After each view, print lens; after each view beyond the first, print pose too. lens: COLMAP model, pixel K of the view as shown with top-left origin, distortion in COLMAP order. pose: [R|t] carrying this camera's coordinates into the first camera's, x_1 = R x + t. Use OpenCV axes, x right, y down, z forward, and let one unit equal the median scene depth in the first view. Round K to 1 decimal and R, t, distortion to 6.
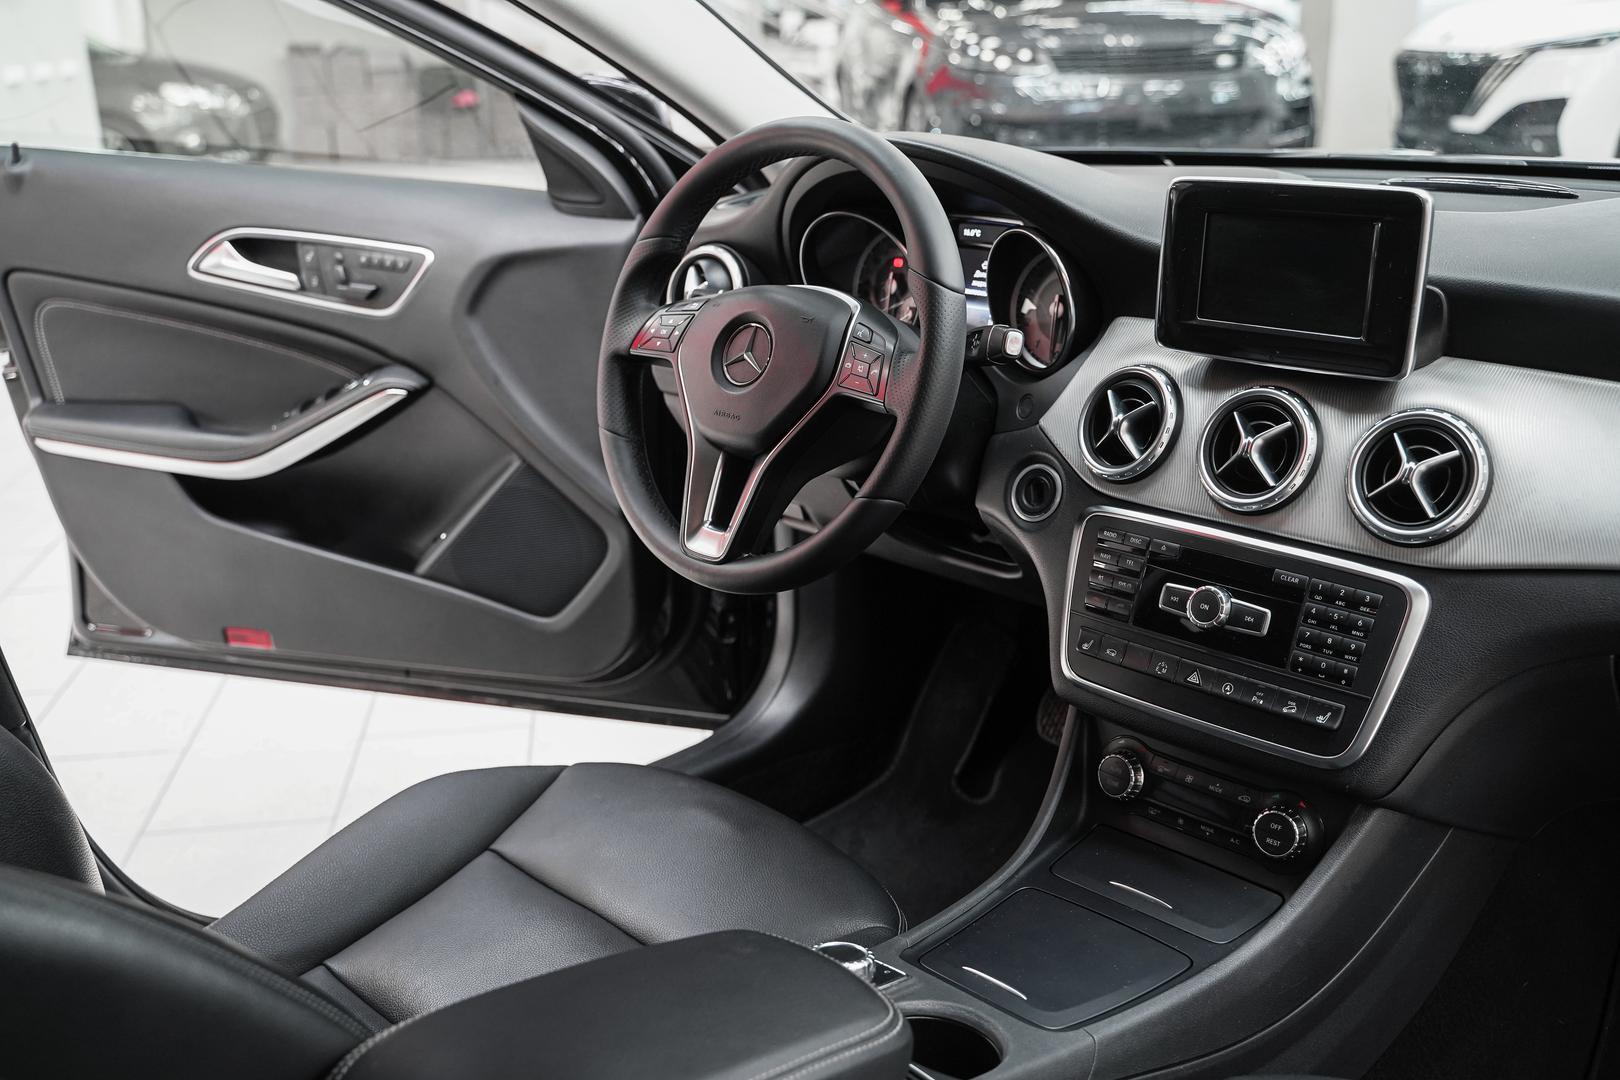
lens RADIAL K [[1580.5, 0, 810.0], [0, 1580.5, 540.0], [0, 0, 1]] dist [-0.001727, 0.015206]
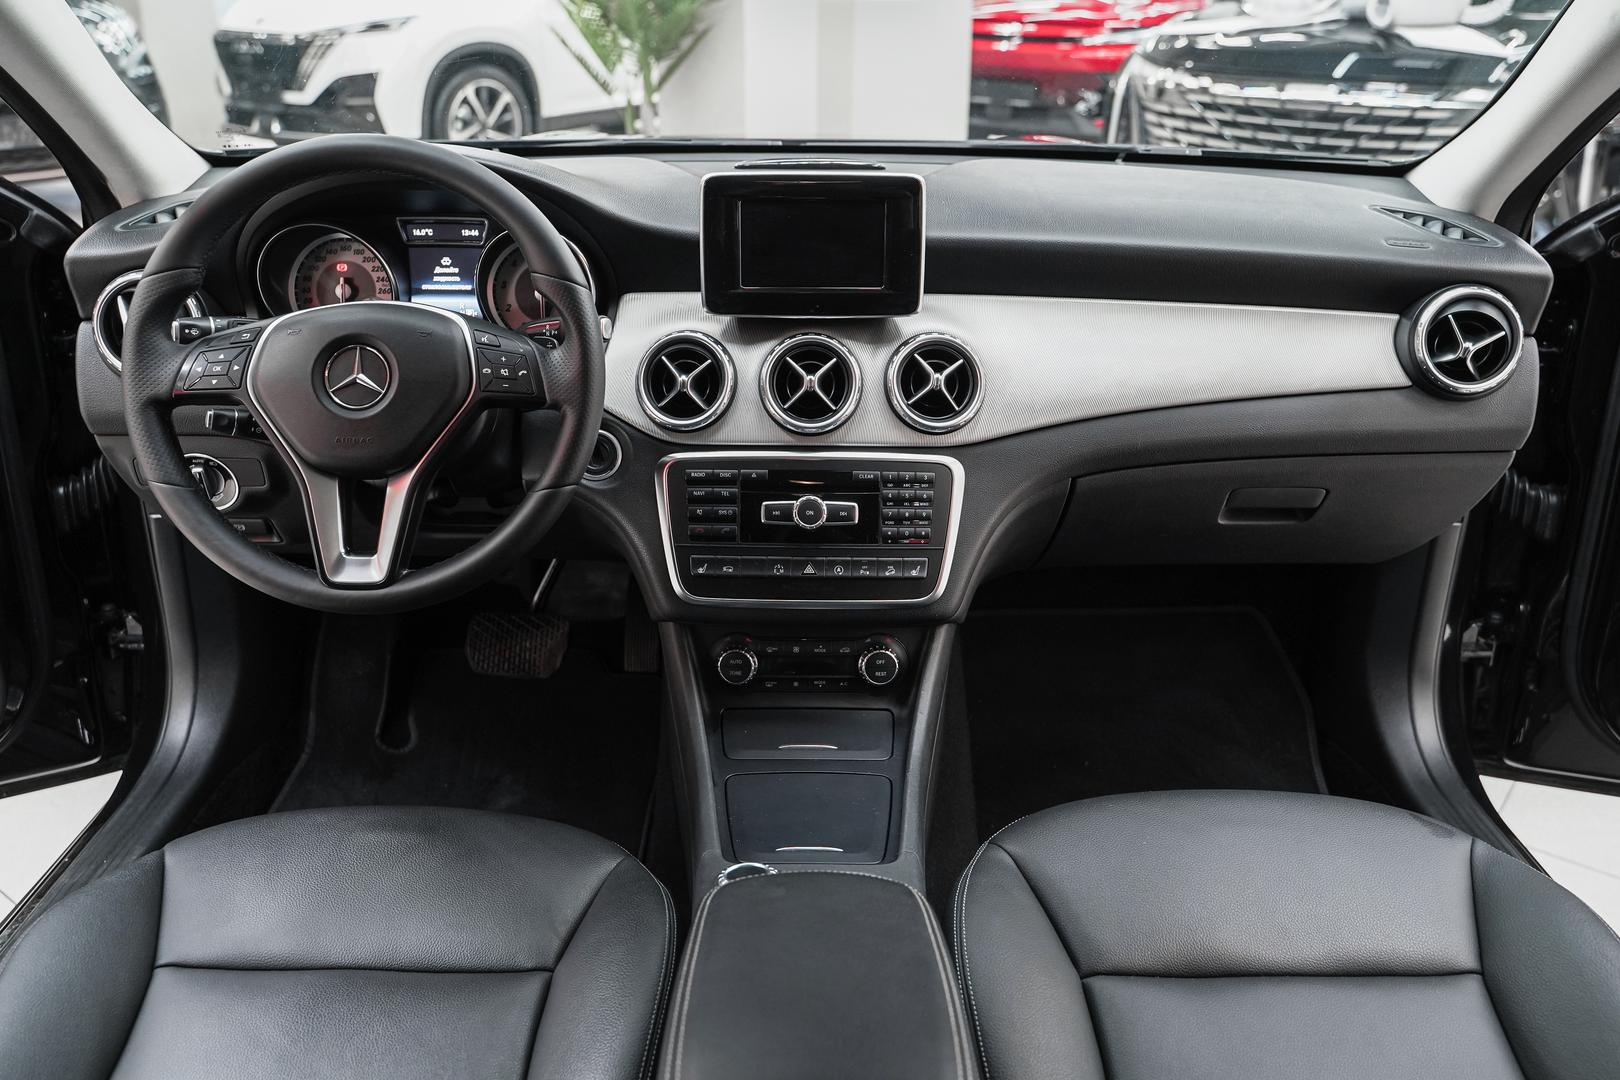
lens RADIAL K [[1330.8, 0, 802.1], [0, 1330.8, 505.3], [0, 0, 1]] dist [-0.008833, 0.001036]
pose [[0.706627, -0.227551, 0.670000, -0.456592], [0.197468, 0.972678, 0.122086, -0.092714], [-0.679474, 0.046034, 0.732254, 0.218094]]
